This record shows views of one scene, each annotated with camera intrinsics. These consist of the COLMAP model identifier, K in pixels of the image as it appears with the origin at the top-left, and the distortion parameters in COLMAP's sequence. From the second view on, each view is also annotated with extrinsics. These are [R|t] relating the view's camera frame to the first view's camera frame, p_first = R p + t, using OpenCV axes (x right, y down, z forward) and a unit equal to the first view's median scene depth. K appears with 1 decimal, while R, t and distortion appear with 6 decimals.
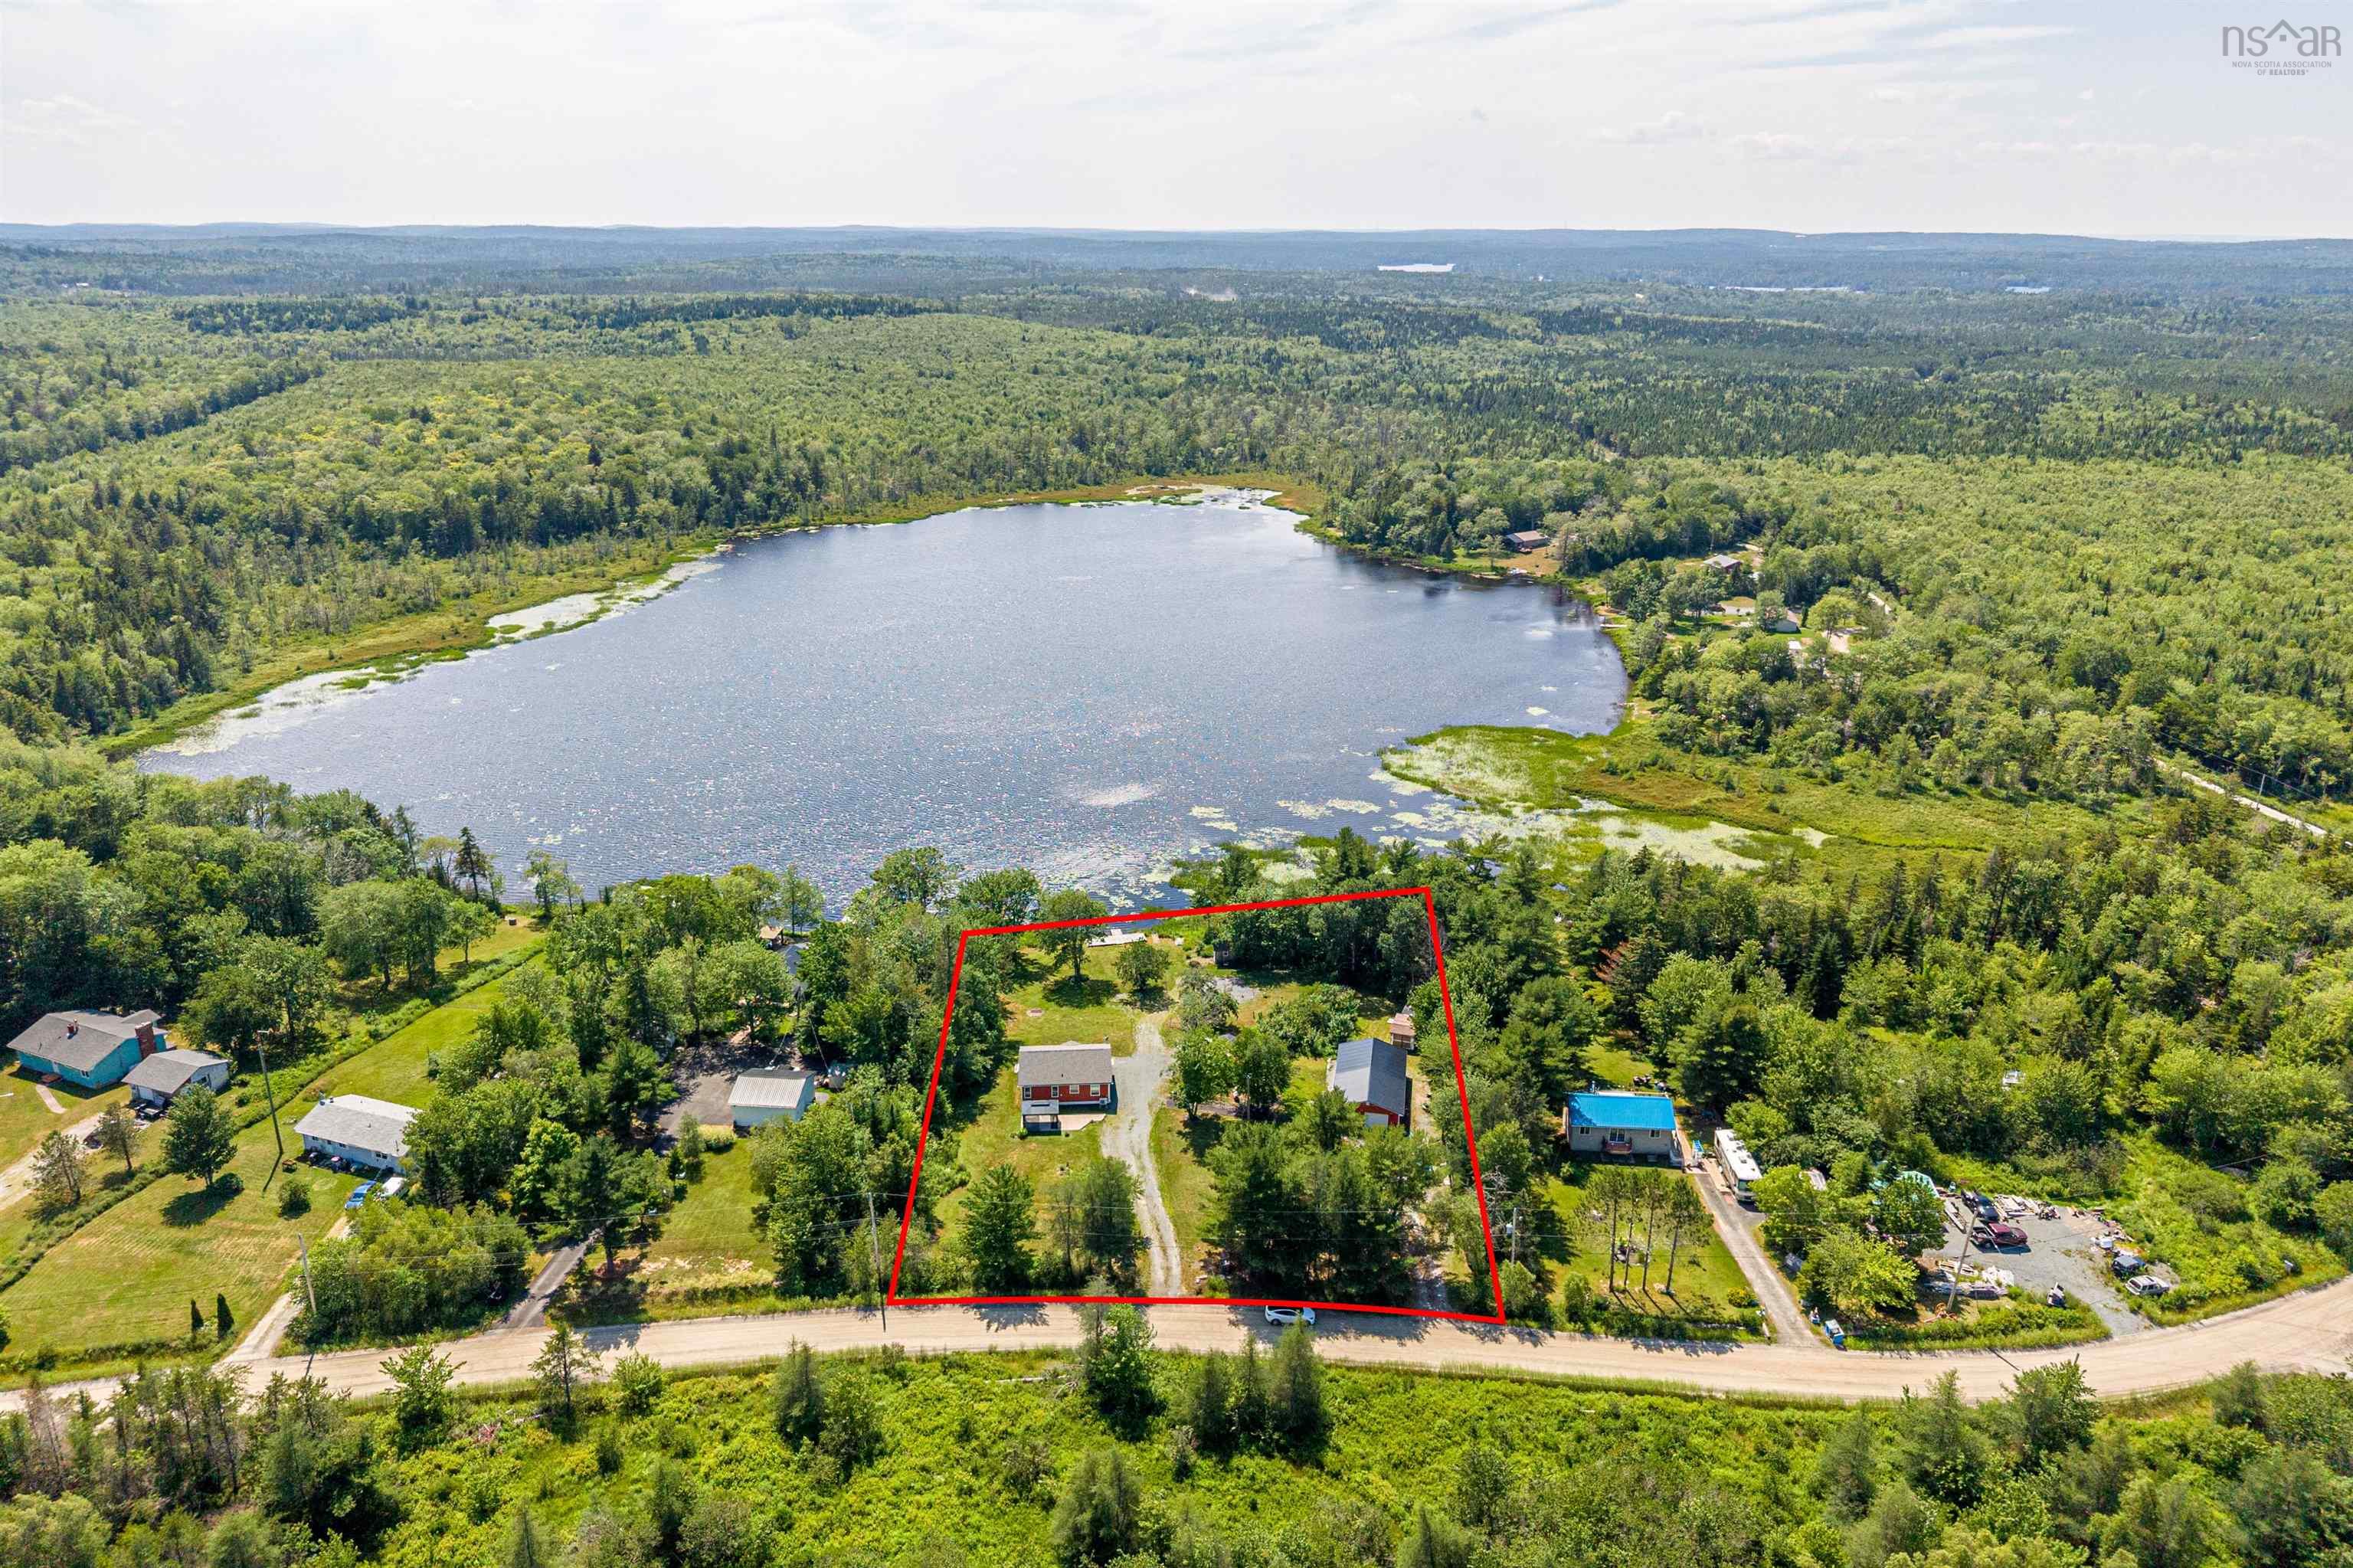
lens RADIAL K [[1584.4, 0, 1176.5], [0, 1584.4, 784.0], [0, 0, 1]] dist [0.008796, -0.005650]
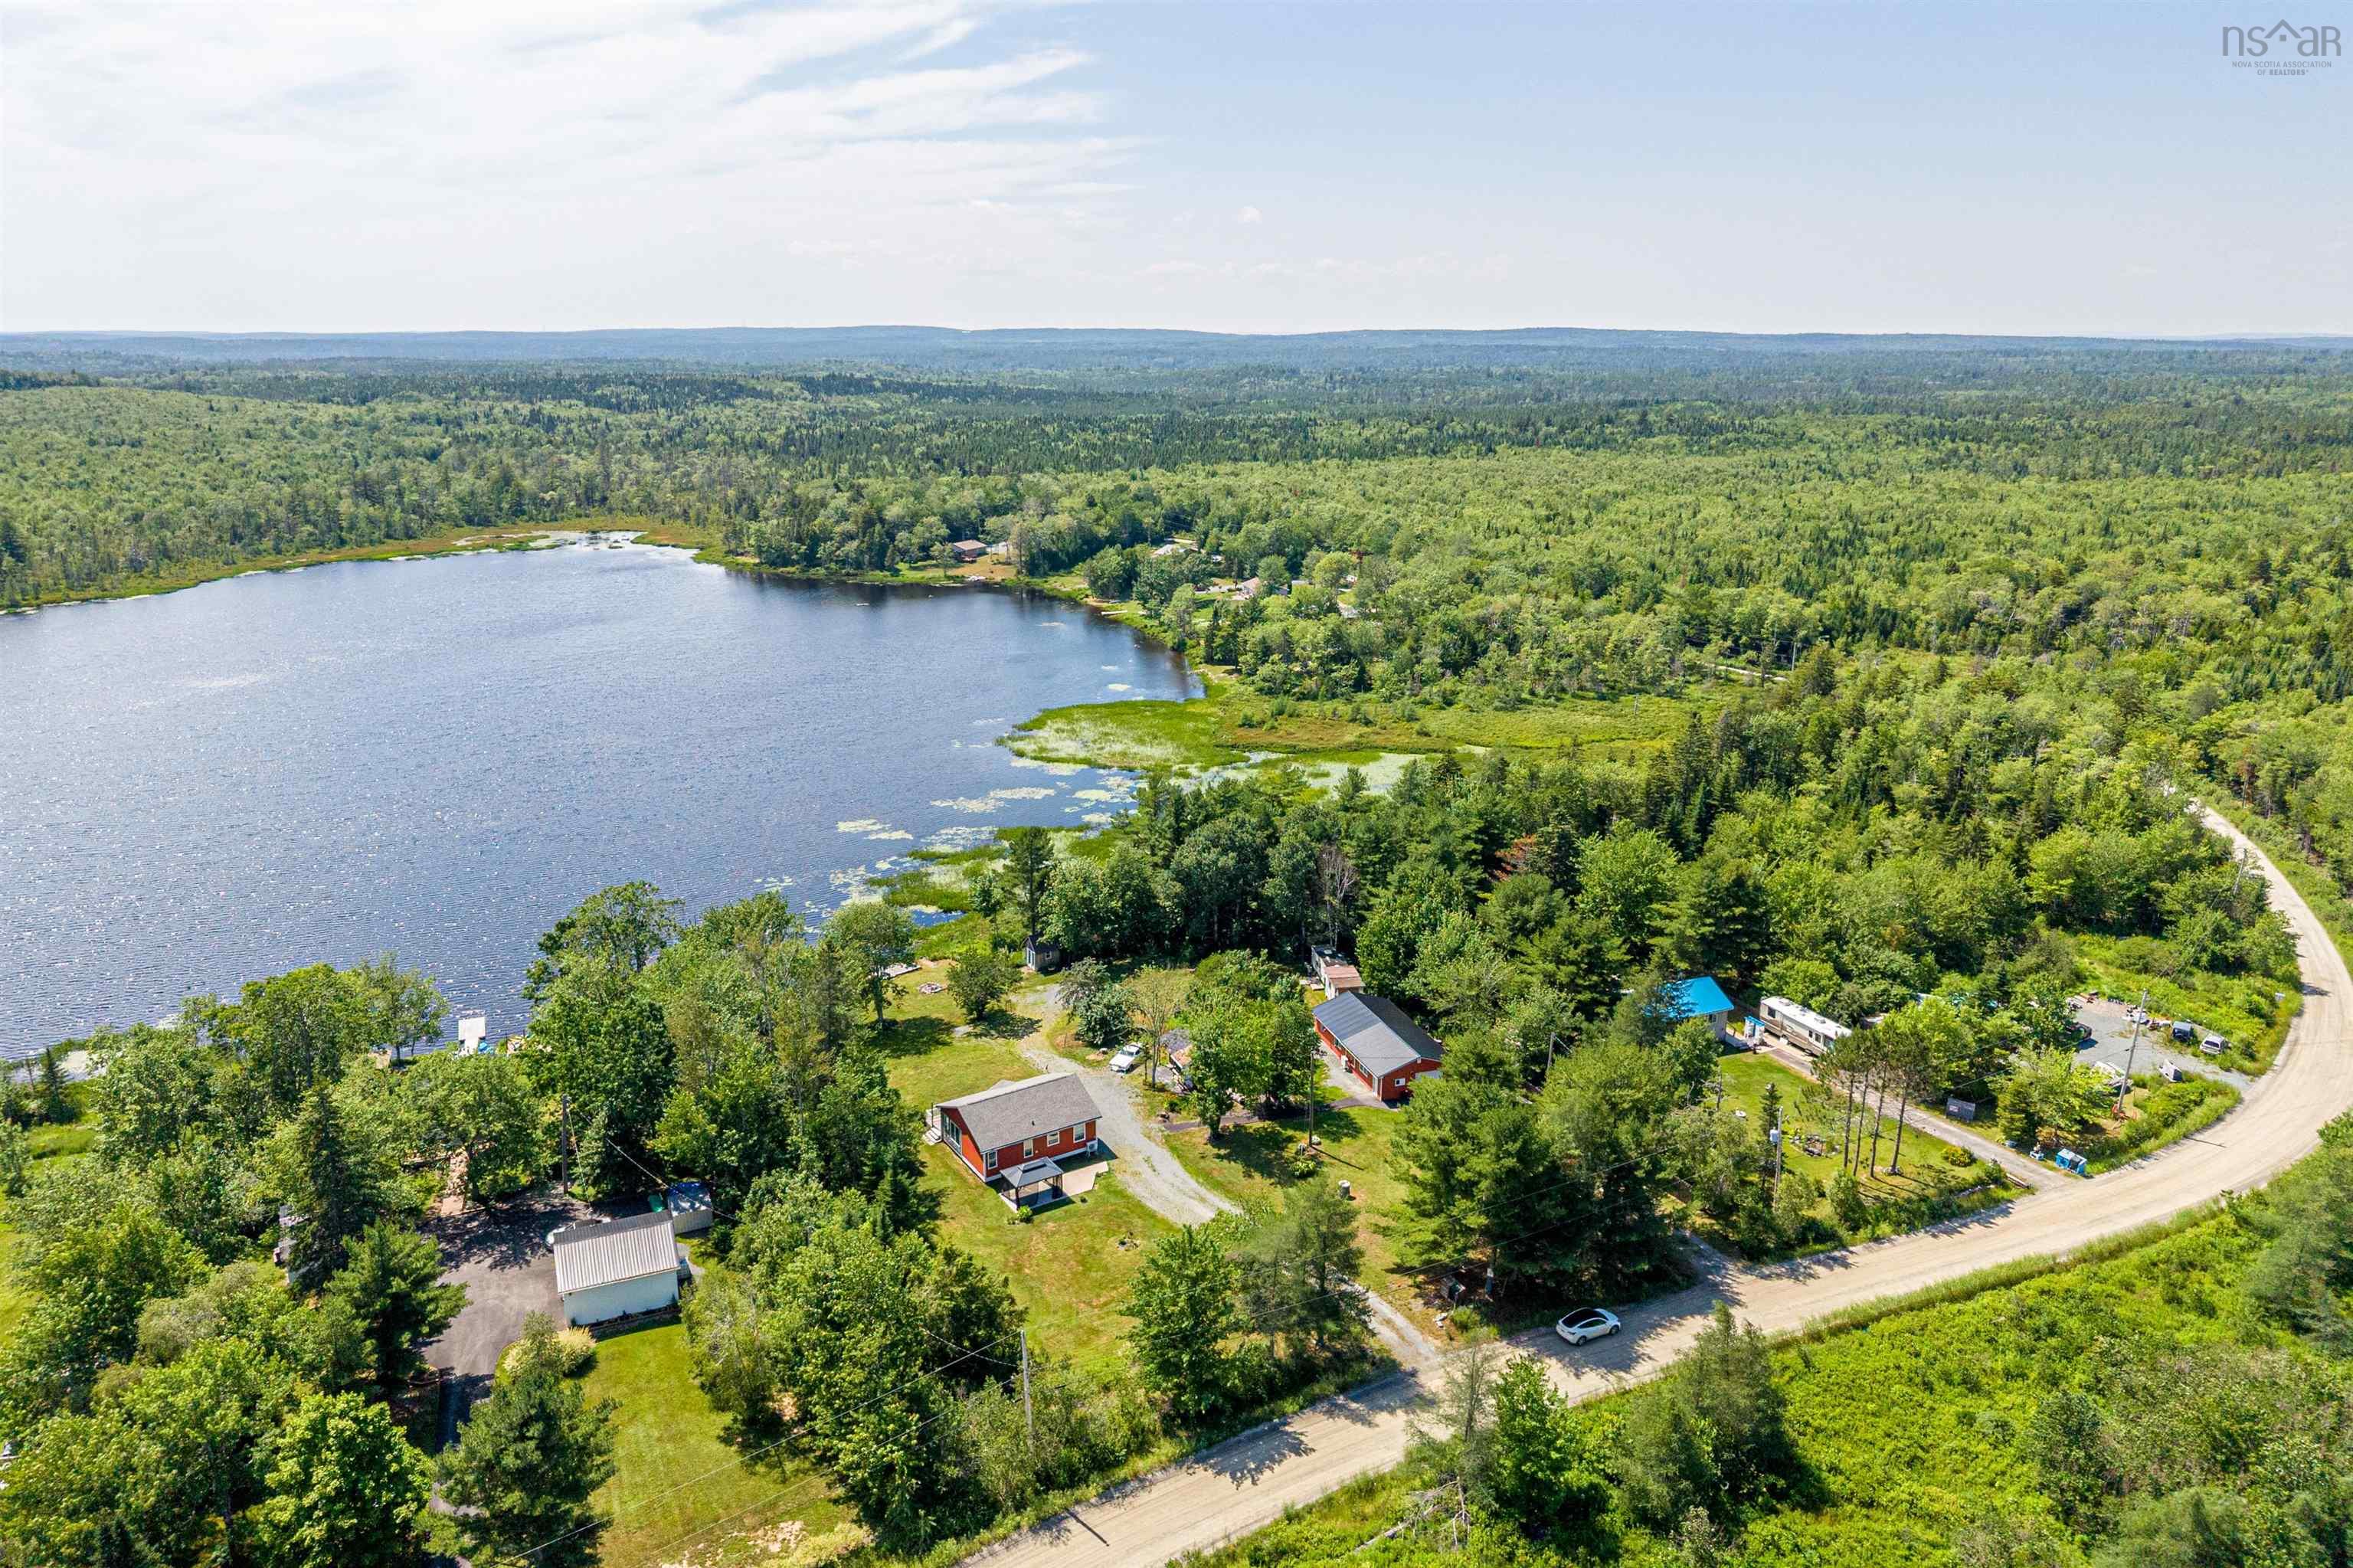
lens RADIAL K [[1550.6, 0, 1178.3], [0, 1550.6, 815.8], [0, 0, 1]] dist [0.043780, -0.056672]
pose [[0.880028, -0.146822, 0.451657, -0.263344], [0.163155, 0.986596, 0.002818, 0.051844], [-0.446017, 0.071210, 0.892187, 0.303696]]
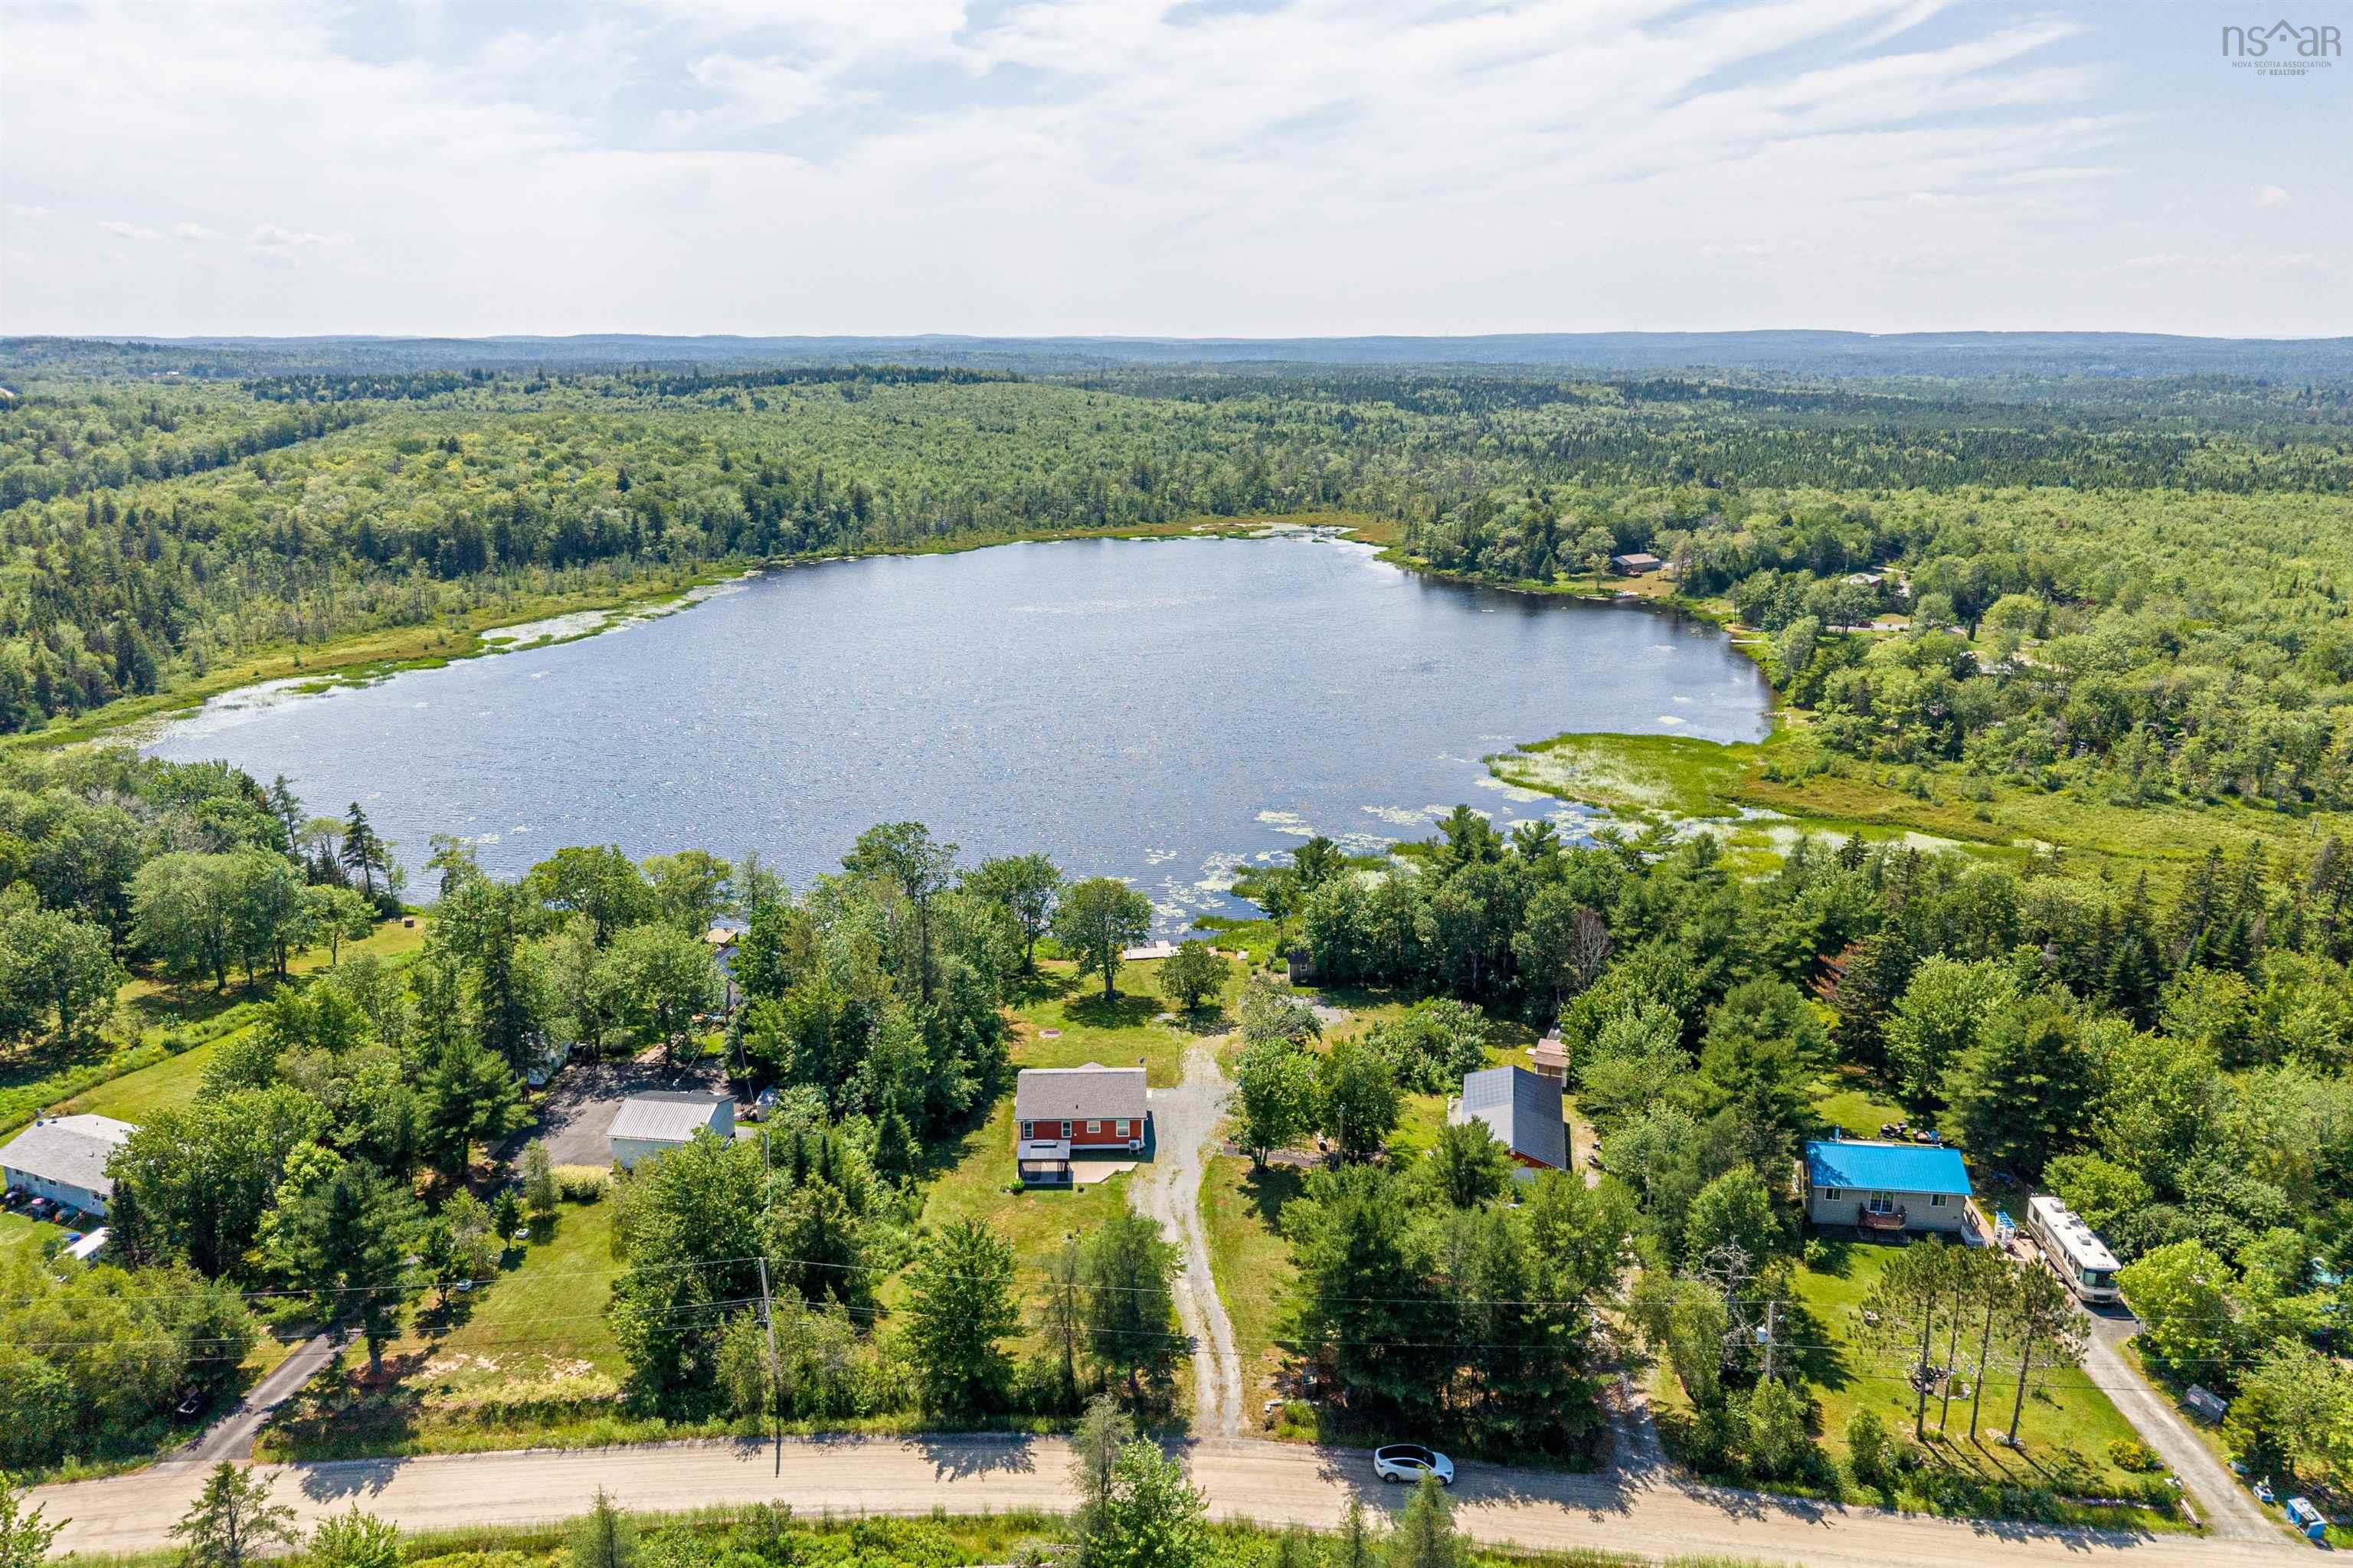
lens RADIAL K [[1584.4, 0, 1176.5], [0, 1584.4, 784.0], [0, 0, 1]] dist [0.008796, -0.005650]
pose [[0.999069, 0.006089, -0.042714, 0.001660], [-0.008806, 0.997929, -0.063720, 0.072878], [0.042238, 0.064037, 0.997053, 0.243027]]
